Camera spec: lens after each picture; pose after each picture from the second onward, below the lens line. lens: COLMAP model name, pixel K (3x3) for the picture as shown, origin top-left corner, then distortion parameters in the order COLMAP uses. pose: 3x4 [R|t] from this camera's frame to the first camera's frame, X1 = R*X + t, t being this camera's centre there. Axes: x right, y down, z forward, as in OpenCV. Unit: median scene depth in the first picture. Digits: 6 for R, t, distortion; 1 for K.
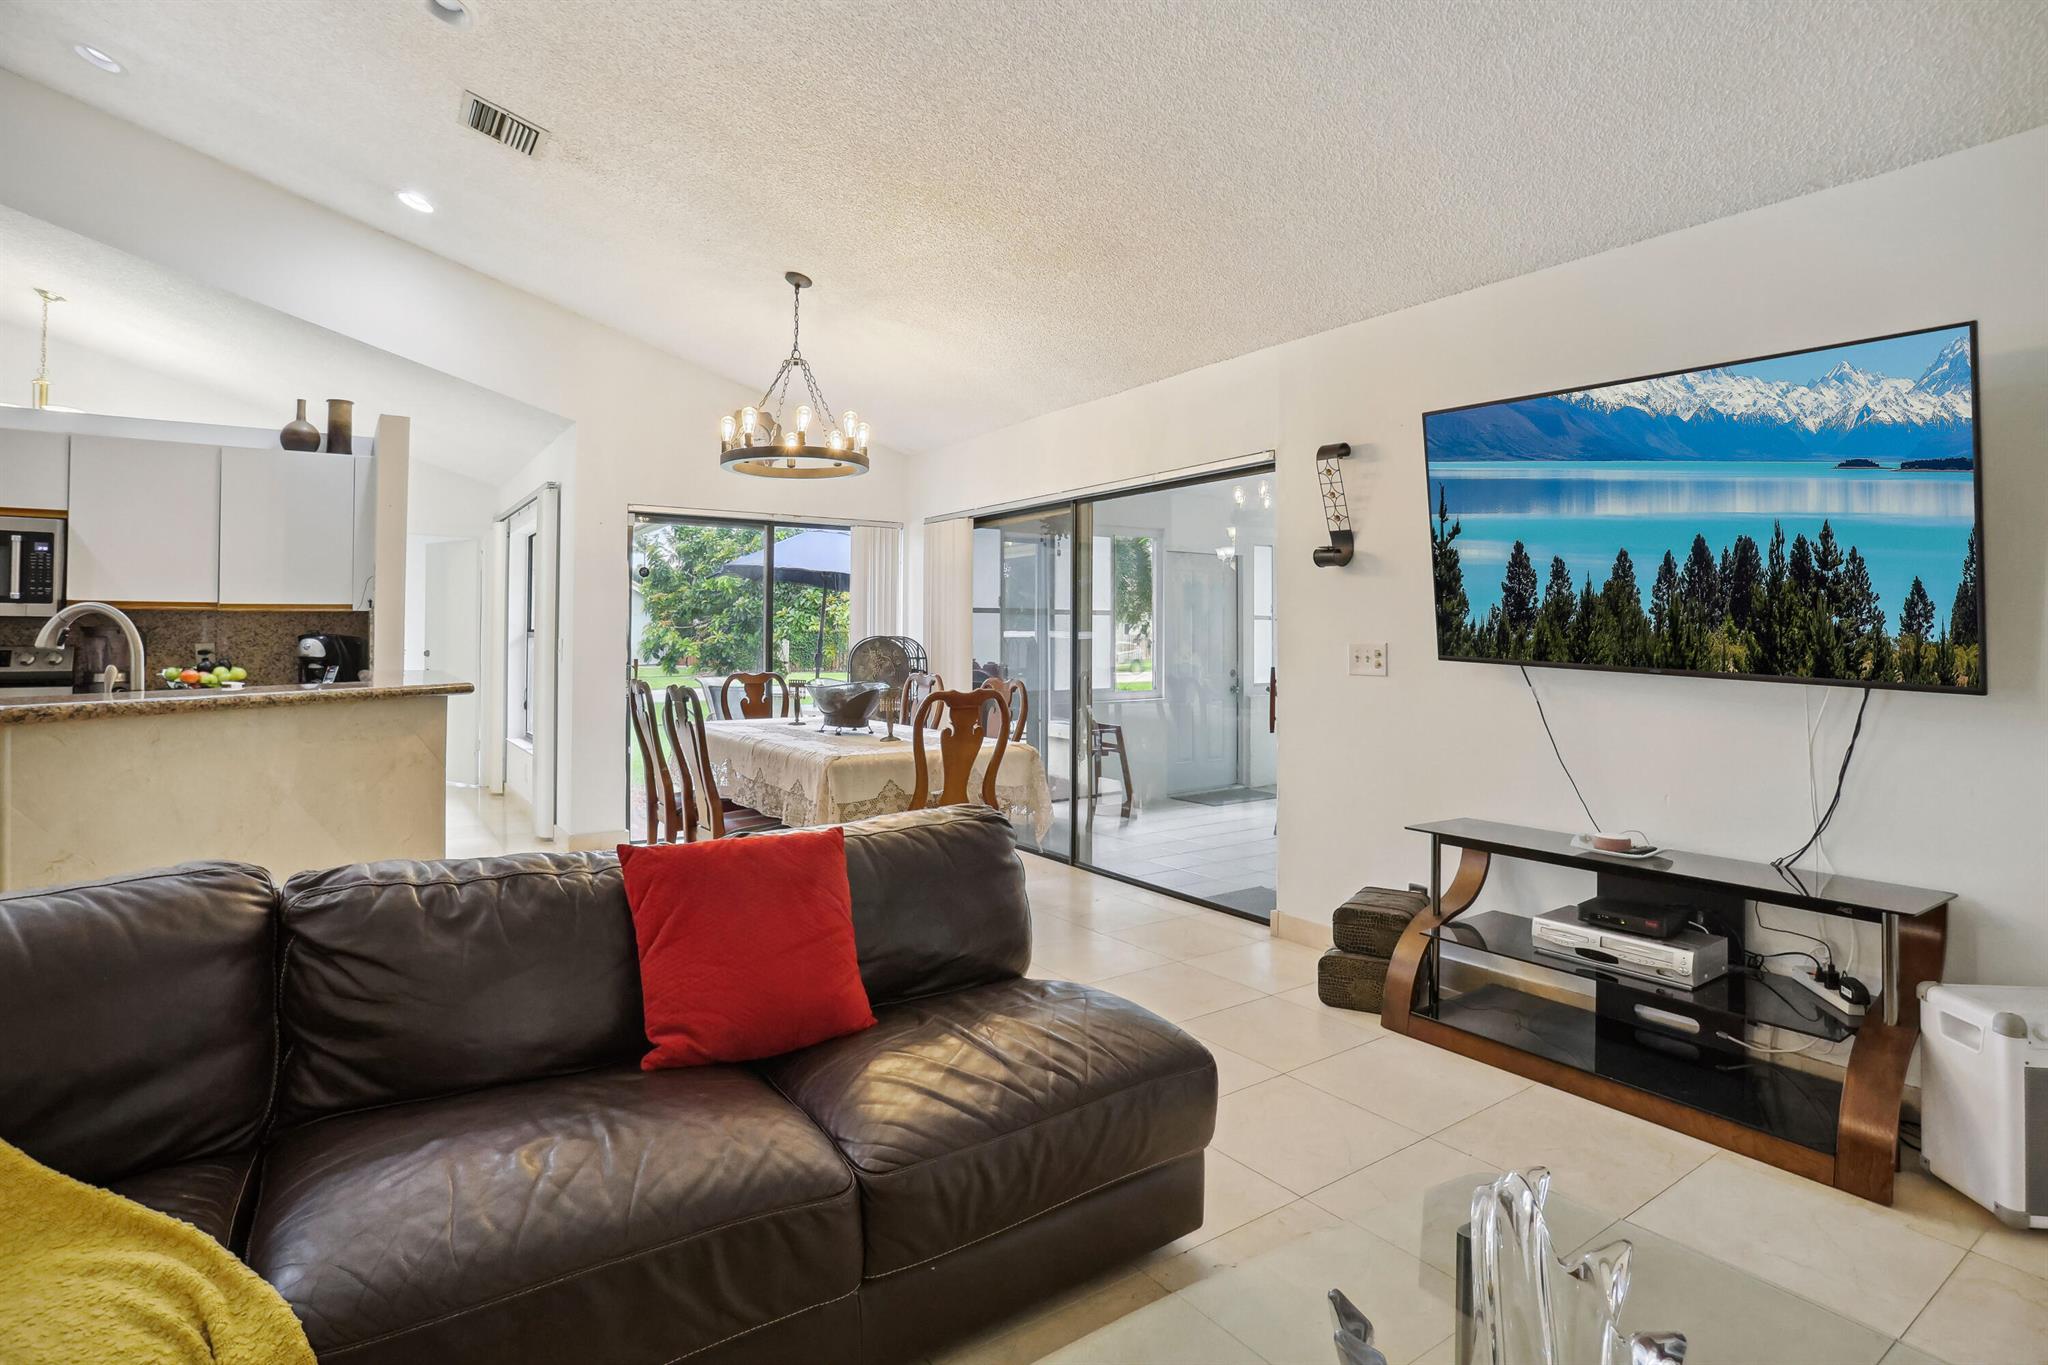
lens RADIAL K [[1031.1, 0, 1037.9], [0, 1031.1, 608.6], [0, 0, 1]] dist [-0.050753, 0.013252]
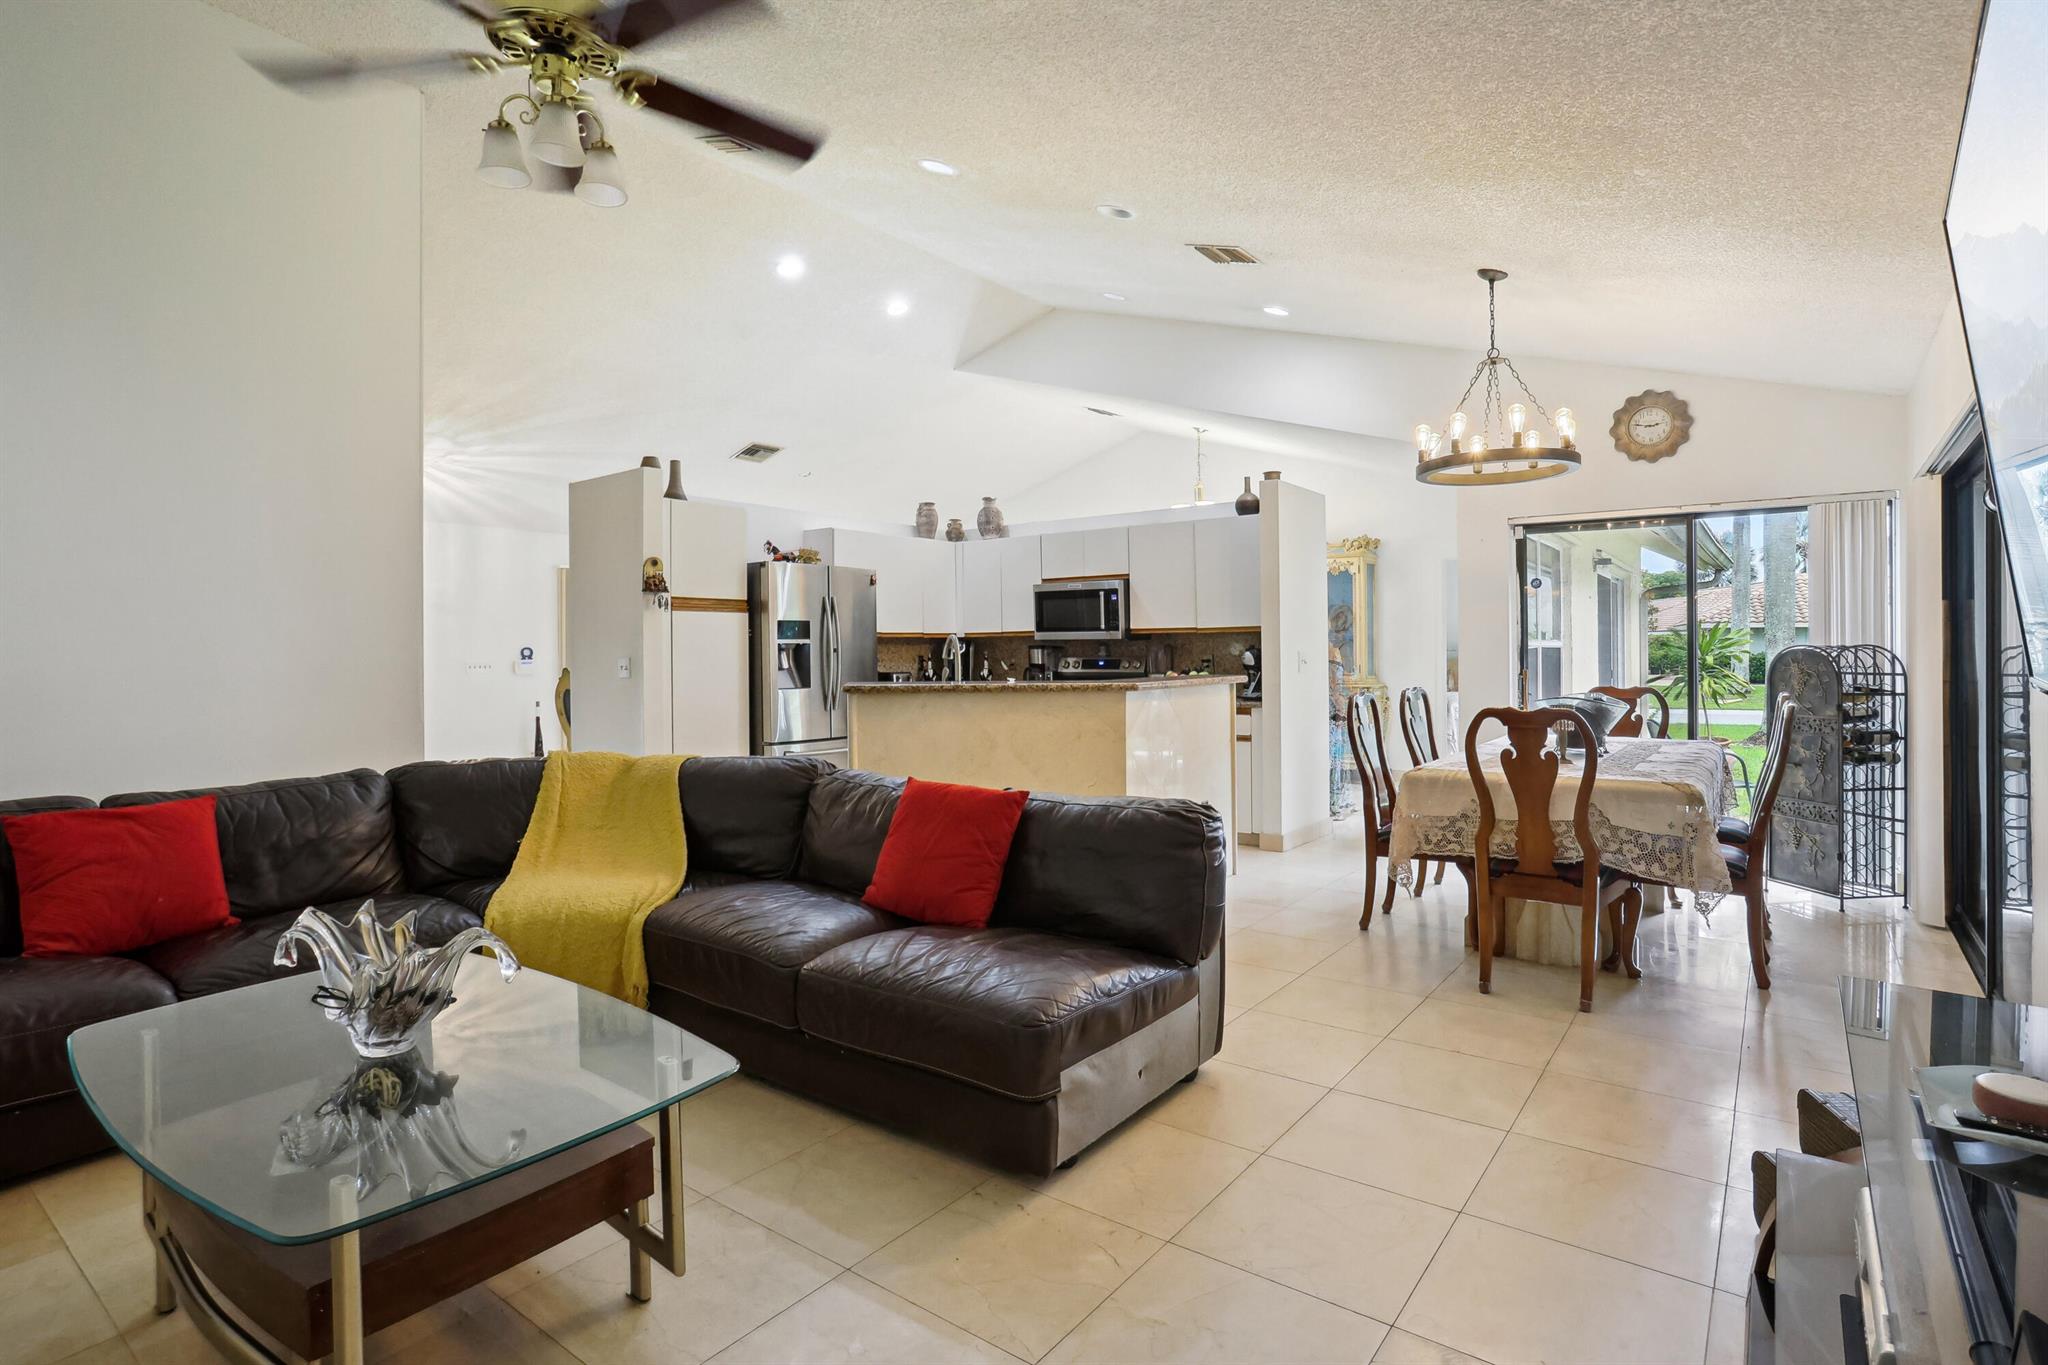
lens RADIAL K [[1031.1, 0, 1013.1], [0, 1031.1, 631.5], [0, 0, 1]] dist [-0.050753, 0.013252]
pose [[0.302404, -0.020667, -0.952956, 0.514984], [0.030954, 0.999451, -0.011853, 0.009088], [0.952677, -0.025914, 0.302877, 0.272929]]
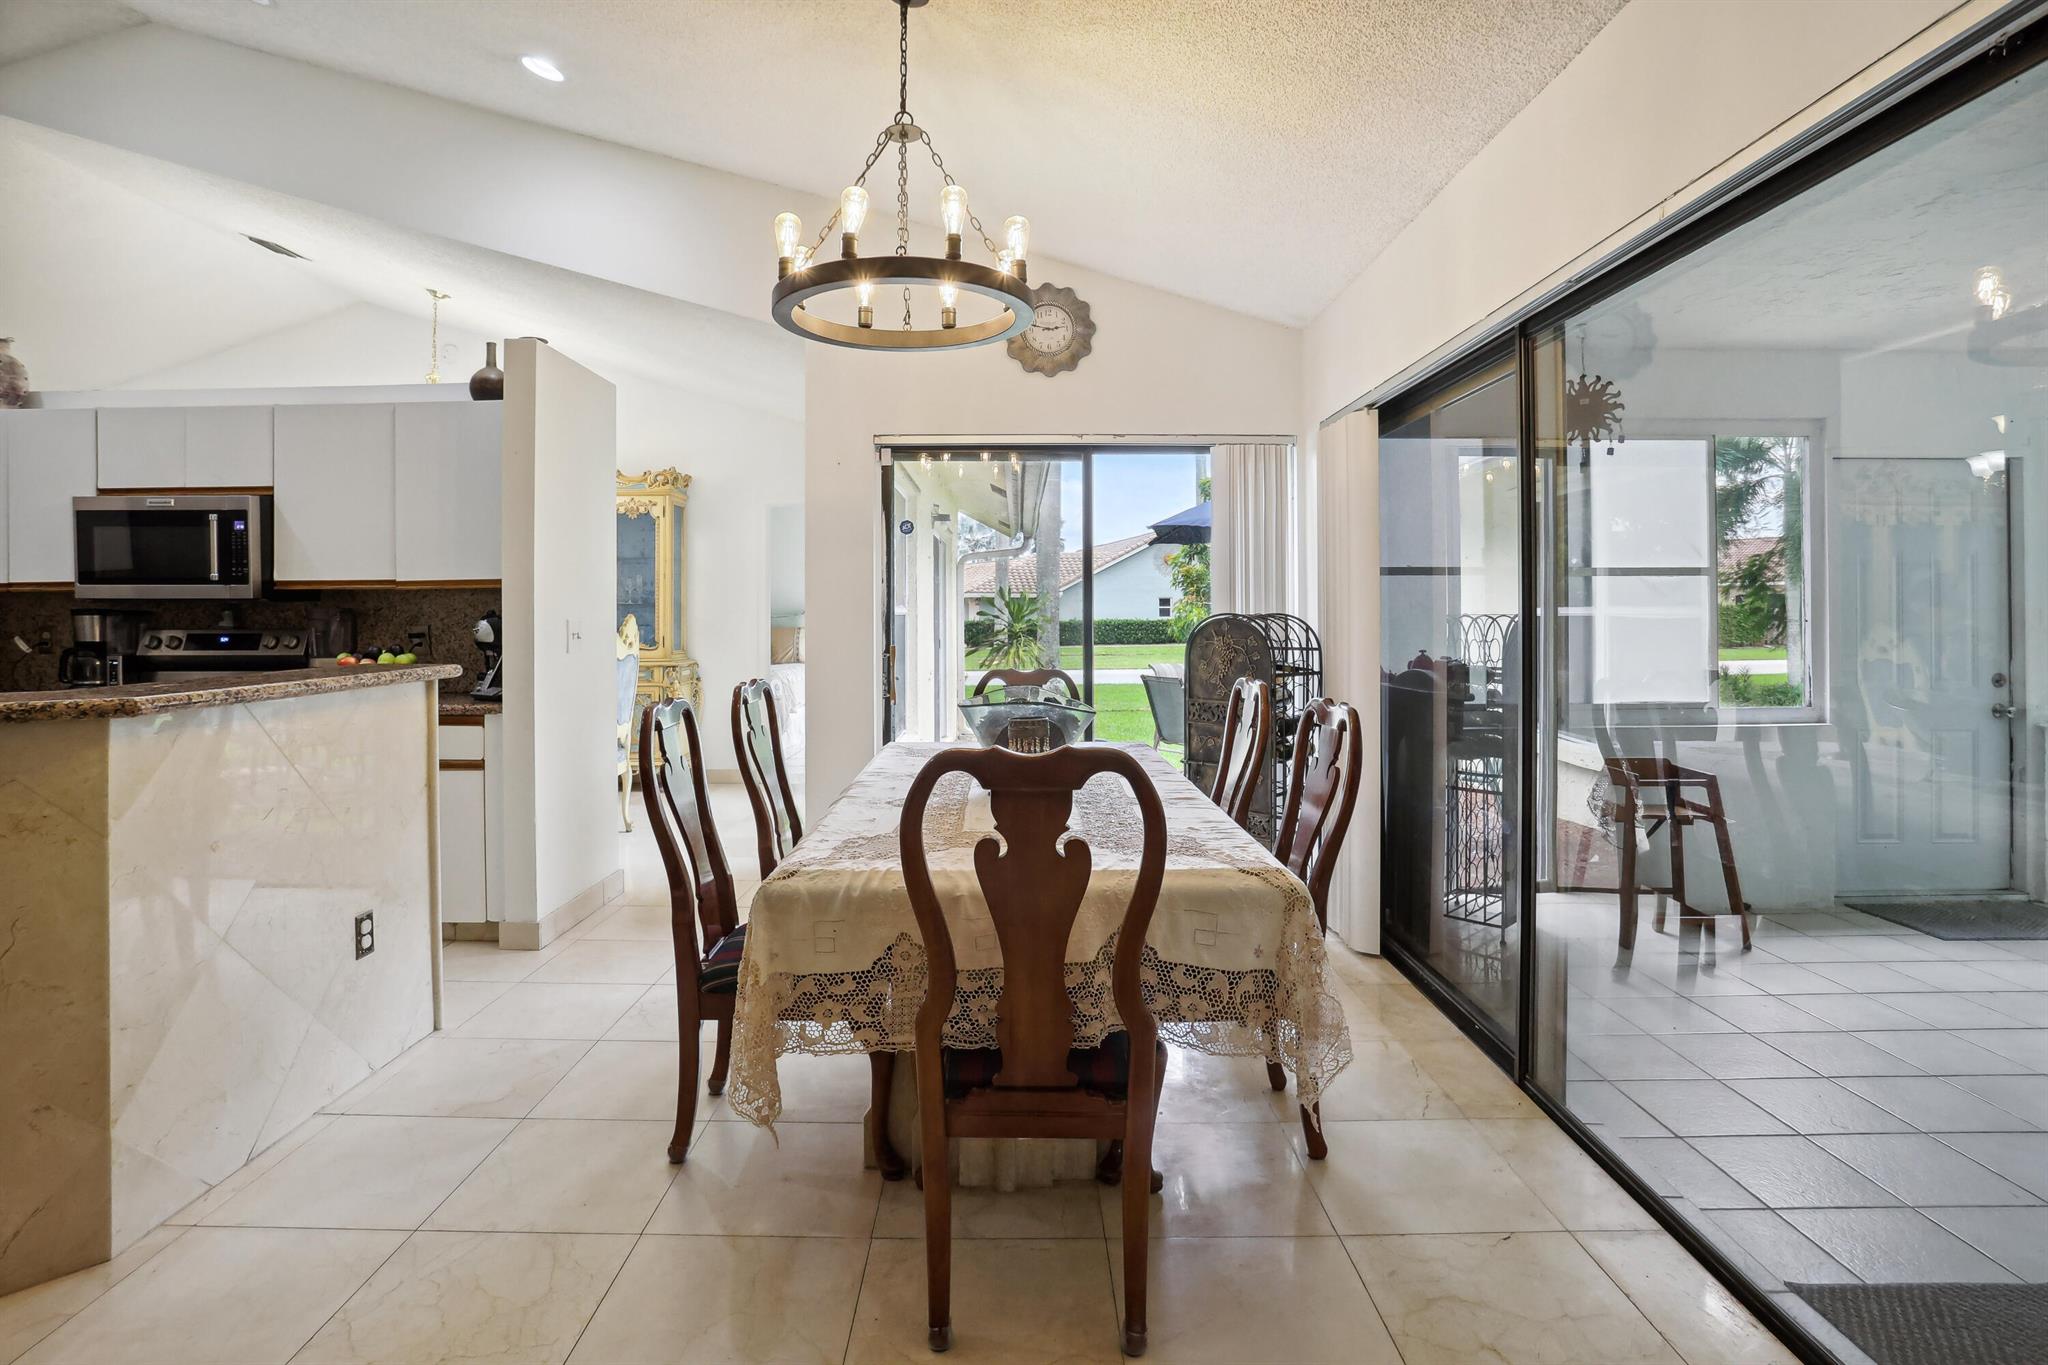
lens RADIAL K [[1031.1, 0, 1002.1], [0, 1031.1, 608.7], [0, 0, 1]] dist [-0.050753, 0.013252]
pose [[0.815773, -0.006721, -0.578333, 0.128992], [0.019466, 0.999685, 0.015841, 0.014761], [0.578044, -0.024181, 0.815647, 0.553183]]
